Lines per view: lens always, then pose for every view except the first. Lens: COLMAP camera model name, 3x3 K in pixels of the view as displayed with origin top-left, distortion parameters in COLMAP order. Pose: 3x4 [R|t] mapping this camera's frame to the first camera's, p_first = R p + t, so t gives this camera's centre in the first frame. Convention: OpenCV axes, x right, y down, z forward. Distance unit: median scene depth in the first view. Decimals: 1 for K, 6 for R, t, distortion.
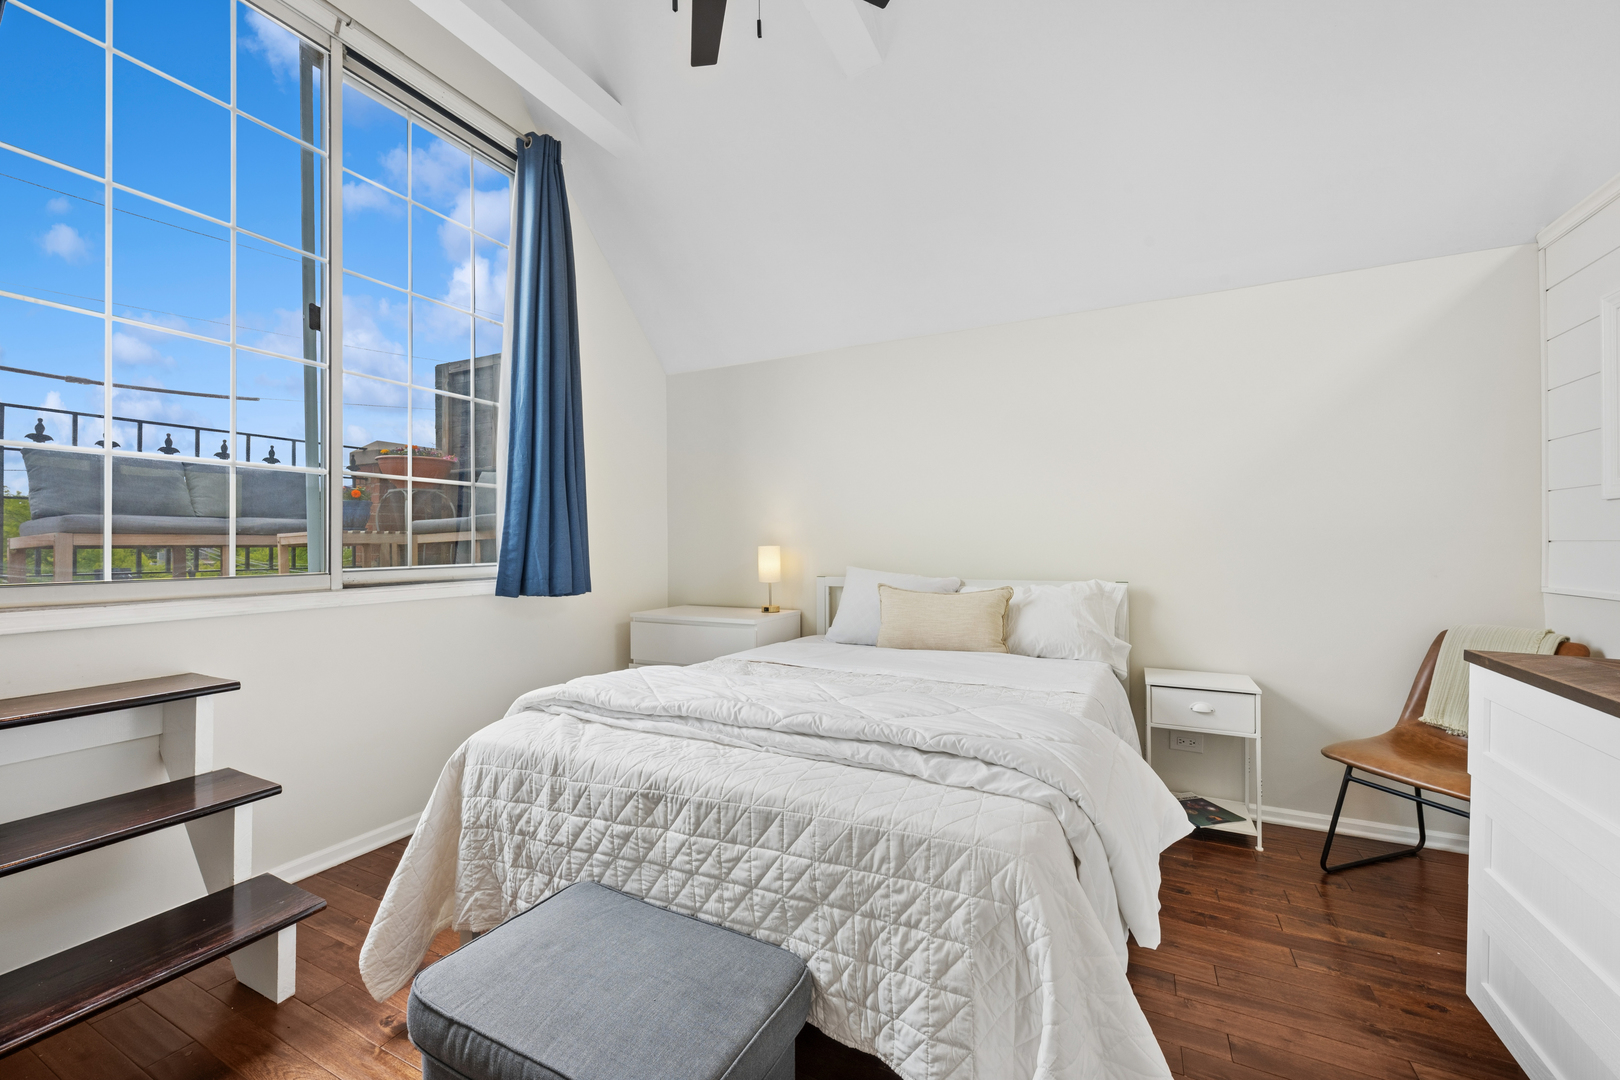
lens RADIAL K [[639.6, 0, 811.9], [0, 639.6, 542.3], [0, 0, 1]] dist [0.000981, 0.000392]
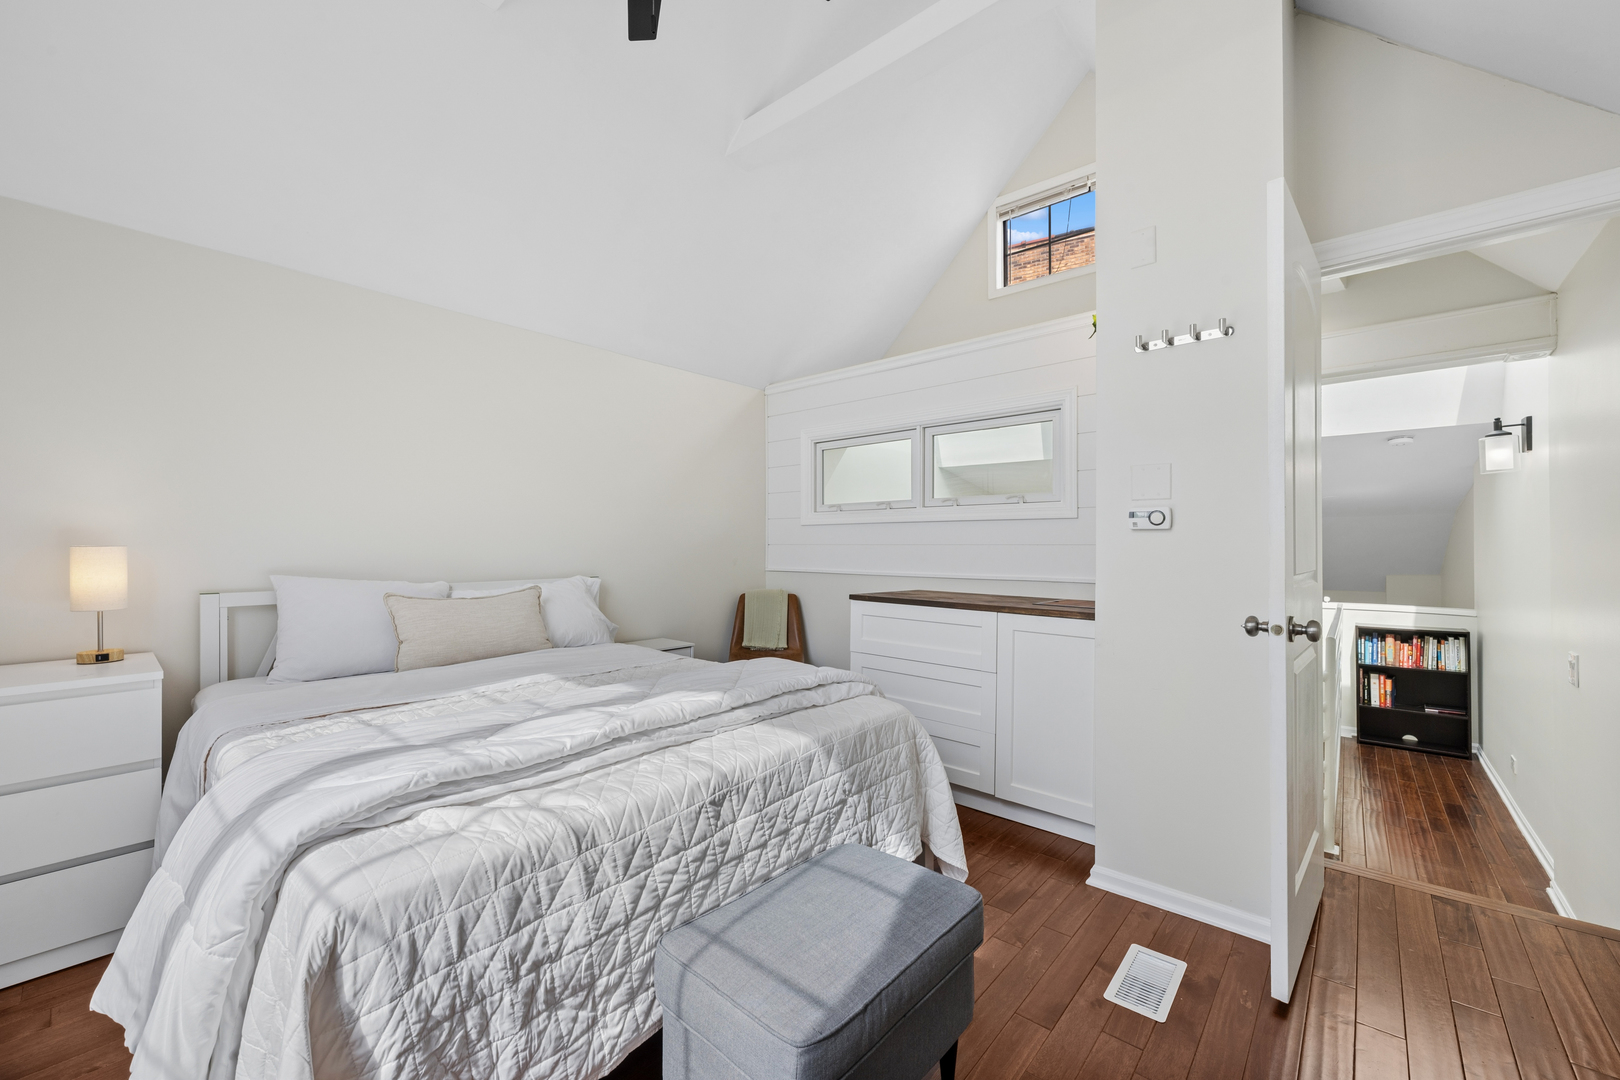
lens RADIAL K [[639.7, 0, 812.5], [0, 639.7, 541.3], [0, 0, 1]] dist [-0.001879, -0.000261]
pose [[0.248186, 0.010713, 0.968653, -1.137864], [-0.004097, 0.999942, -0.010009, 0.011032], [-0.968704, -0.001484, 0.248216, 0.601072]]
